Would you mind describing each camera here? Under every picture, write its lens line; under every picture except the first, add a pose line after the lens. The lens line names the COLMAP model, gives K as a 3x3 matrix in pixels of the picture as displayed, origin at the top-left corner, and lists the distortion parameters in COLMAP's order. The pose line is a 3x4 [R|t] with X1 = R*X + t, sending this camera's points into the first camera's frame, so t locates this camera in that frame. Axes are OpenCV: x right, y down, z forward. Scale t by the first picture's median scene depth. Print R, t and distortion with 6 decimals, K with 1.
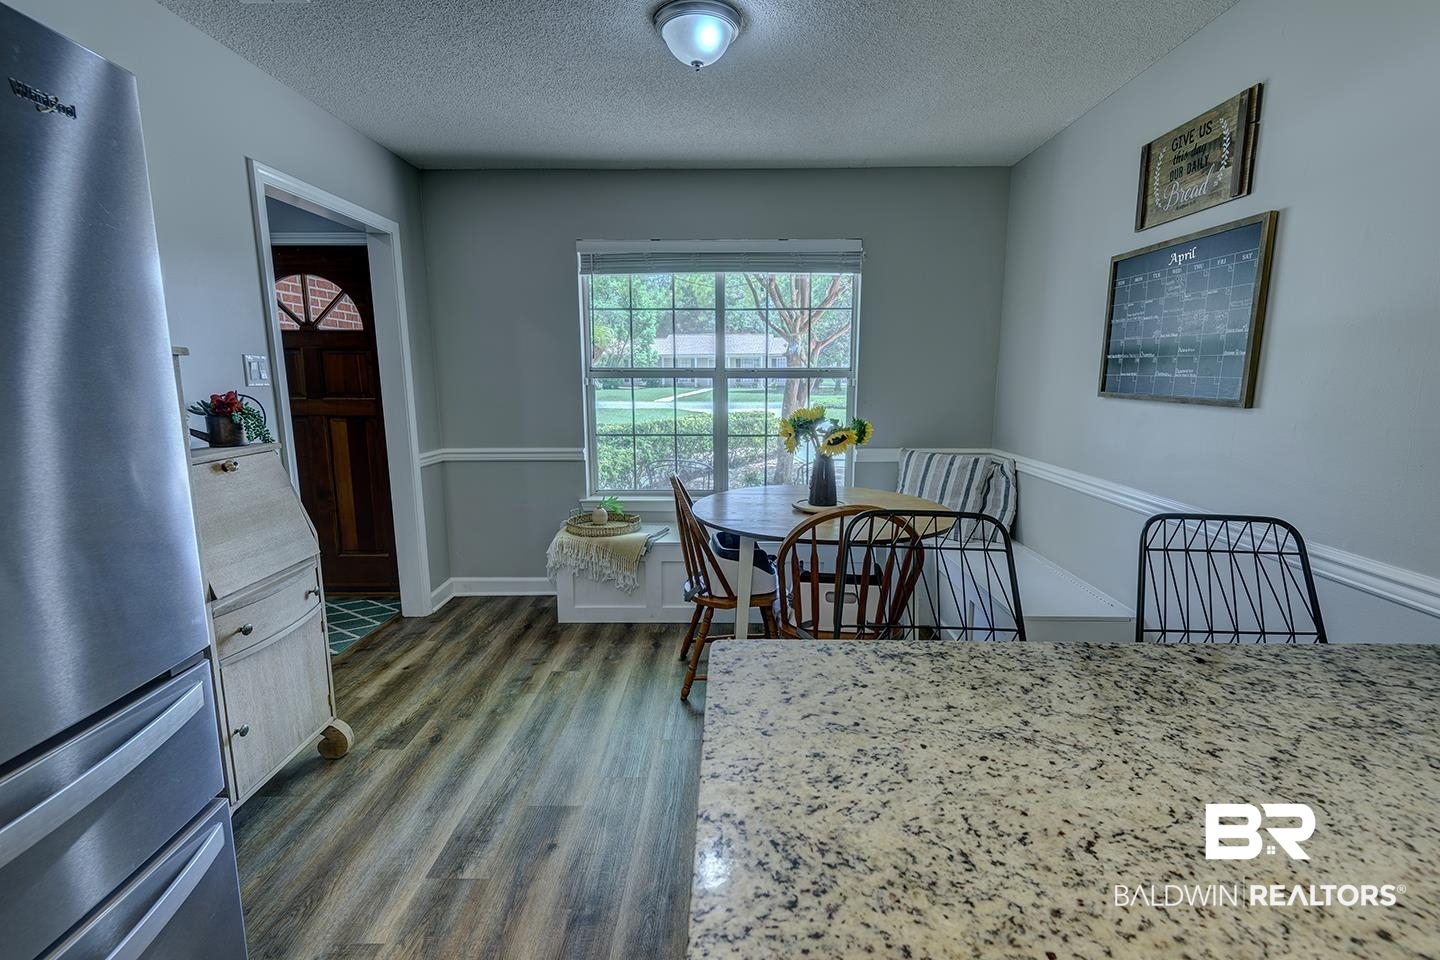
lens RADIAL K [[649.4, 0, 720.3], [0, 649.4, 475.5], [0, 0, 1]] dist [0.011859, -0.006120]
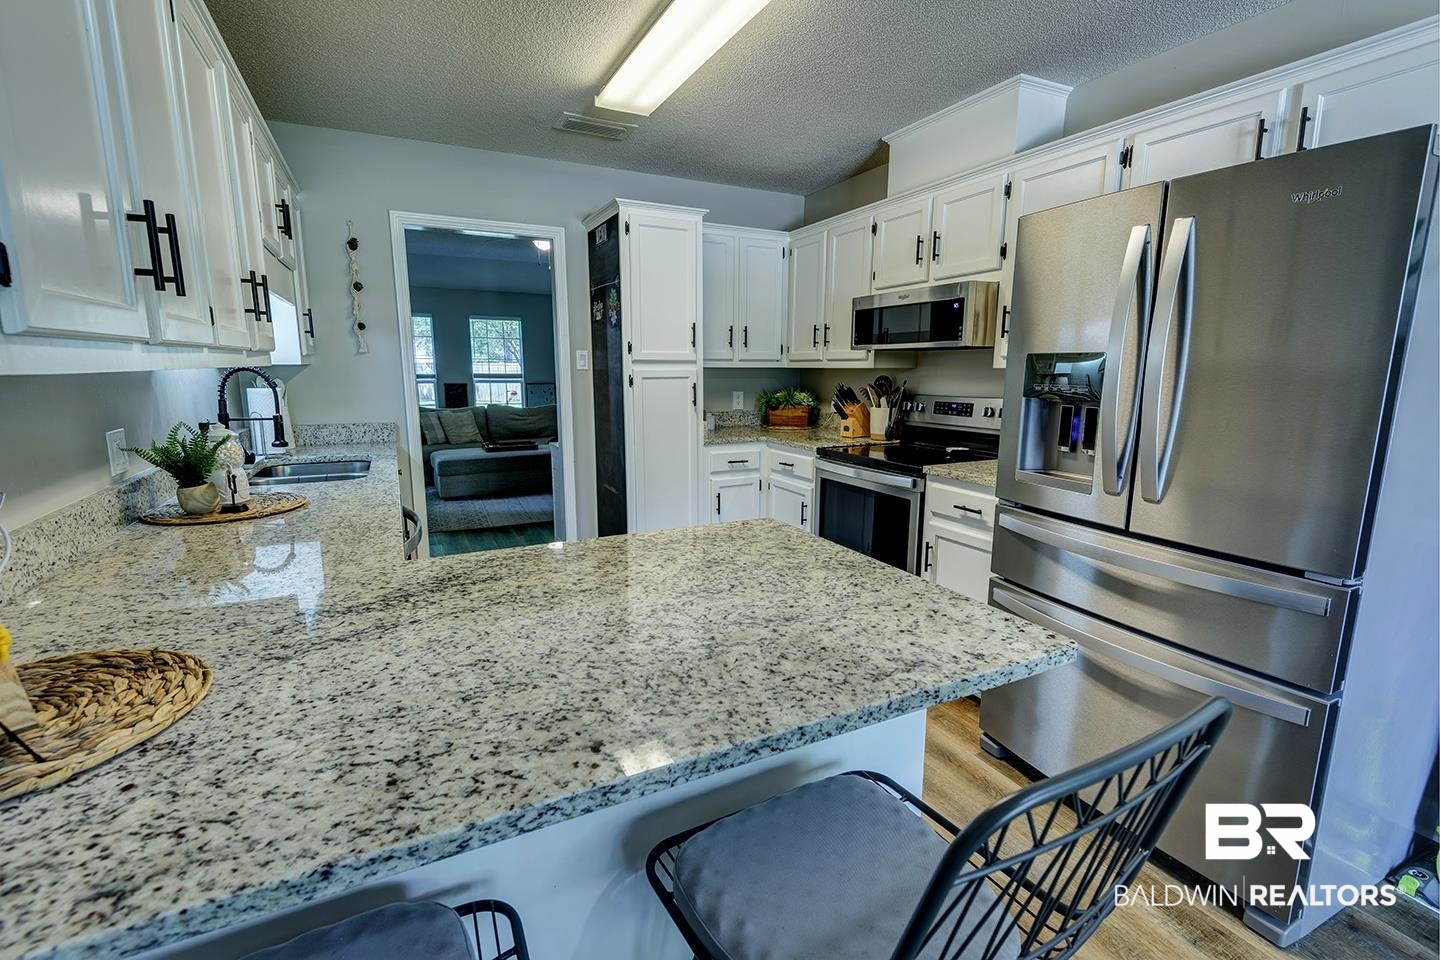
lens RADIAL K [[649.4, 0, 733.7], [0, 649.4, 479.1], [0, 0, 1]] dist [0.011859, -0.006120]
pose [[-0.876383, 0.074598, -0.475802, 1.023298], [-0.087980, 0.946510, 0.310449, -0.265223], [0.473510, 0.313934, -0.822942, 1.745625]]
